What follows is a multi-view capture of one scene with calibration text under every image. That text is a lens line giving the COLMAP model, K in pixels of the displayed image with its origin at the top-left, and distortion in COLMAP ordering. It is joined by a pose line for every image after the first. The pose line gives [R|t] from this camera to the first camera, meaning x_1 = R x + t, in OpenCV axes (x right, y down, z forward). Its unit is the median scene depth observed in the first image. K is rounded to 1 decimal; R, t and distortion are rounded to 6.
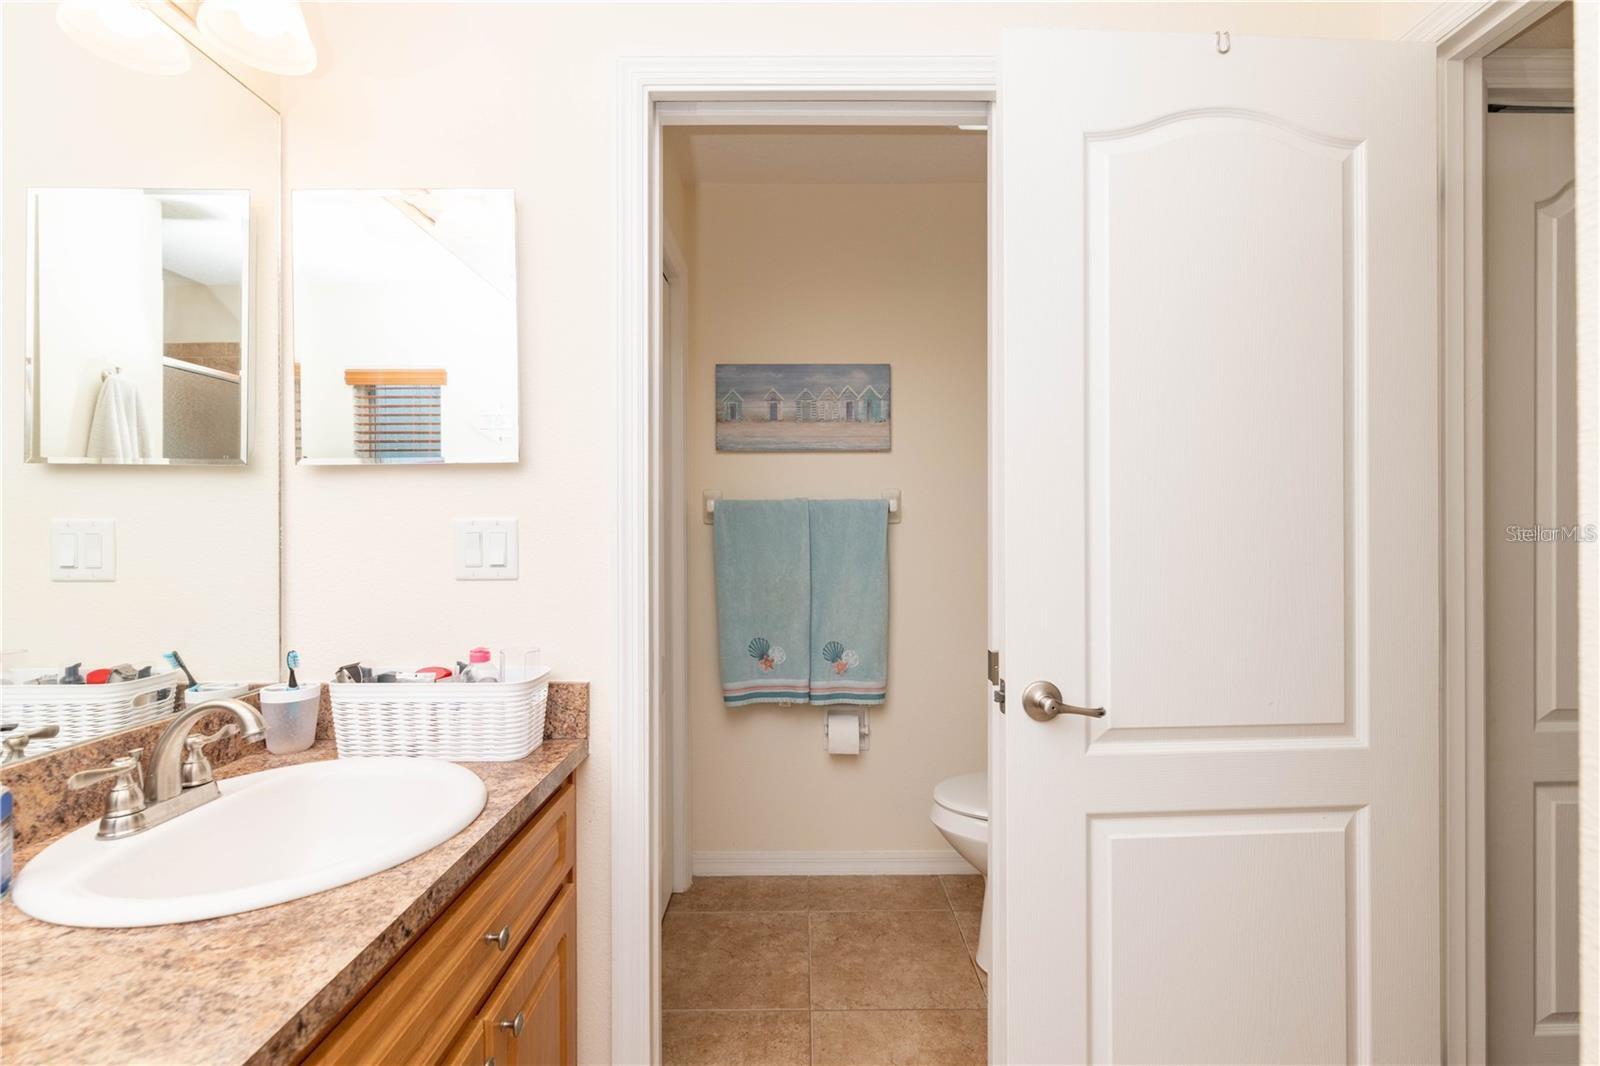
lens RADIAL K [[702.5, 0, 798.6], [0, 702.5, 531.2], [0, 0, 1]] dist [0.002730, 0.000286]
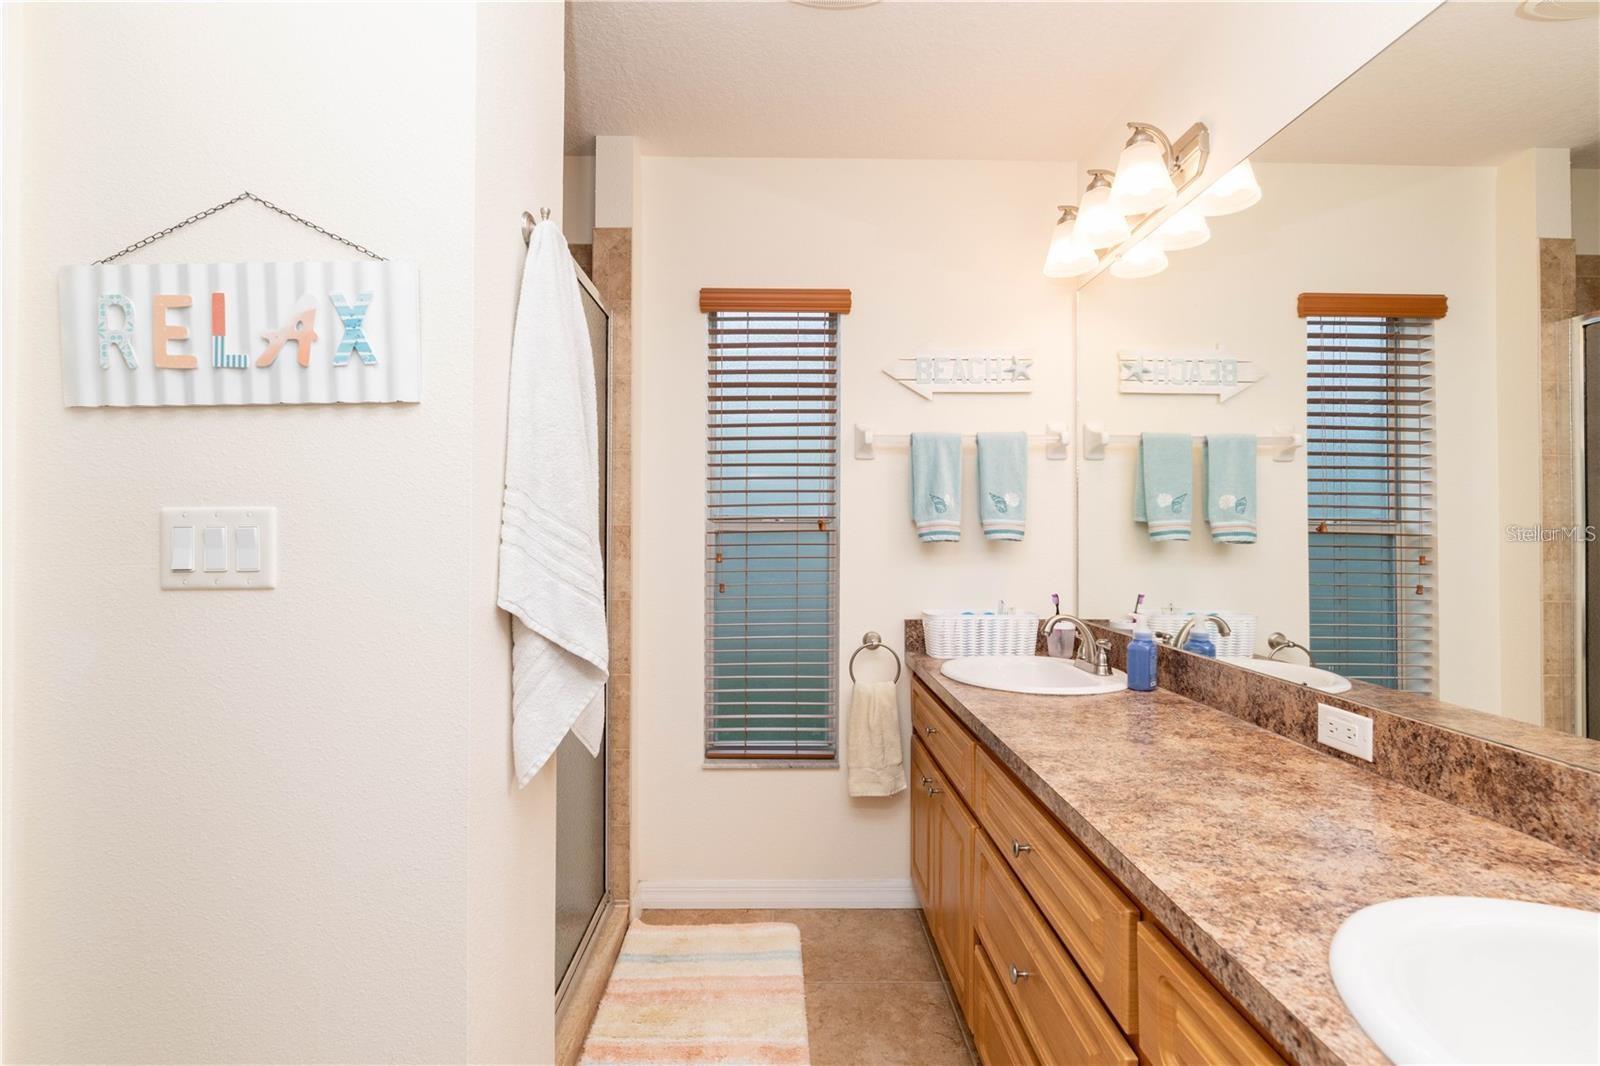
lens RADIAL K [[702.5, 0, 799.0], [0, 702.5, 532.7], [0, 0, 1]] dist [0.002730, 0.000286]
pose [[-0.999418, -0.001805, -0.034079, 0.017094], [-0.001732, 0.999996, -0.002172, 0.009260], [0.034083, -0.002112, -0.999417, 2.103437]]
